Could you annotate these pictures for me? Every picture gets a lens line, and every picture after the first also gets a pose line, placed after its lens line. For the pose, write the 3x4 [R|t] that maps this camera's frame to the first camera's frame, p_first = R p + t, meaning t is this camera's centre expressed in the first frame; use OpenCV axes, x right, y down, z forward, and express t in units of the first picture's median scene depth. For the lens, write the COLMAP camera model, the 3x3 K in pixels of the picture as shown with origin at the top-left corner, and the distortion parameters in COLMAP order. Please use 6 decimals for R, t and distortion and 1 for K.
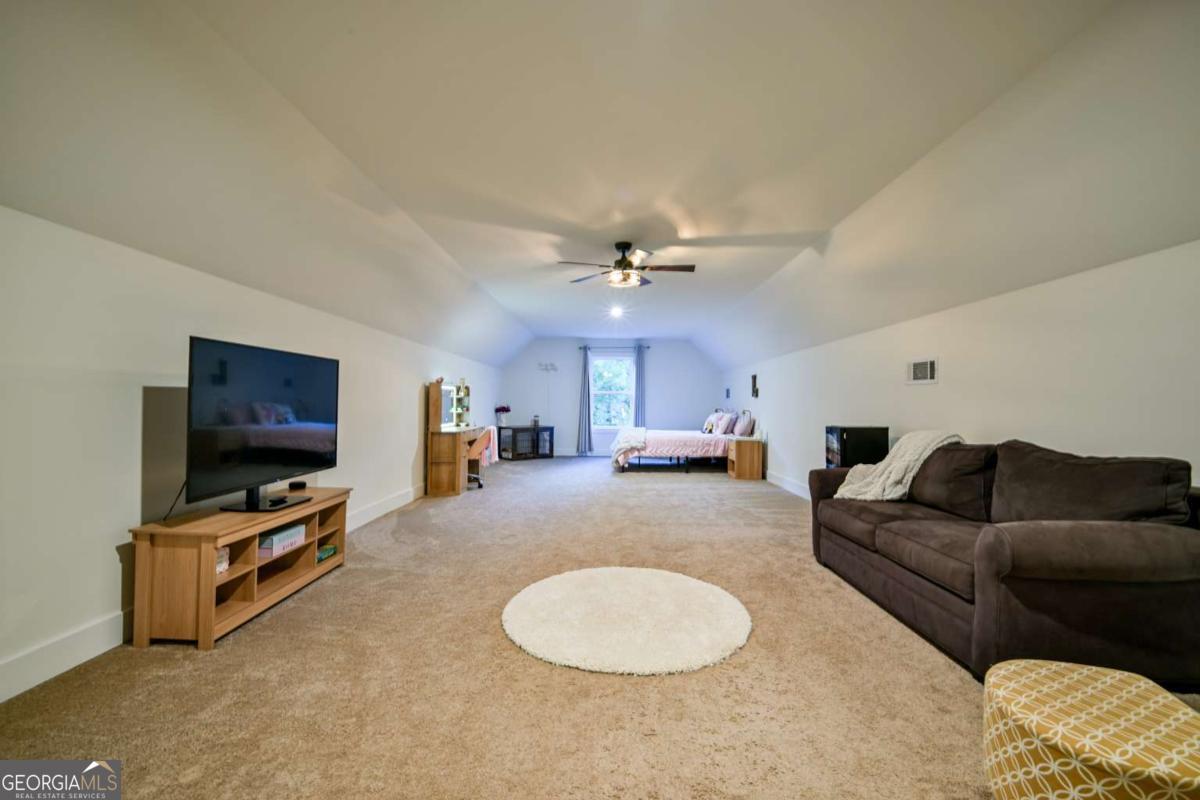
lens RADIAL K [[501.8, 0, 600.0], [0, 501.8, 400.0], [0, 0, 1]] dist [0.002634, -0.014880]
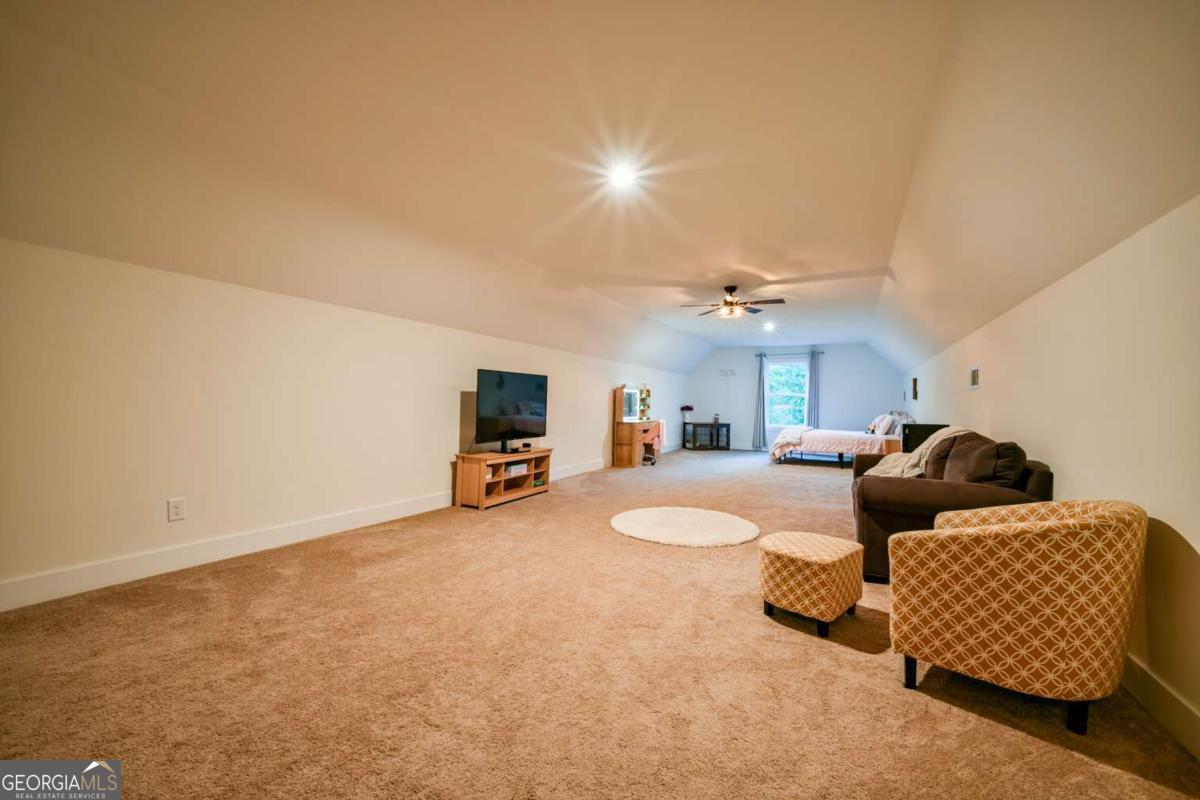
lens RADIAL K [[501.8, 0, 600.0], [0, 501.8, 400.0], [0, 0, 1]] dist [0.002634, -0.014880]
pose [[0.892725, 0.008940, -0.450514, 0.296635], [-0.010562, 0.999944, -0.001086, 0.004239], [0.450479, 0.005728, 0.892769, -0.330876]]
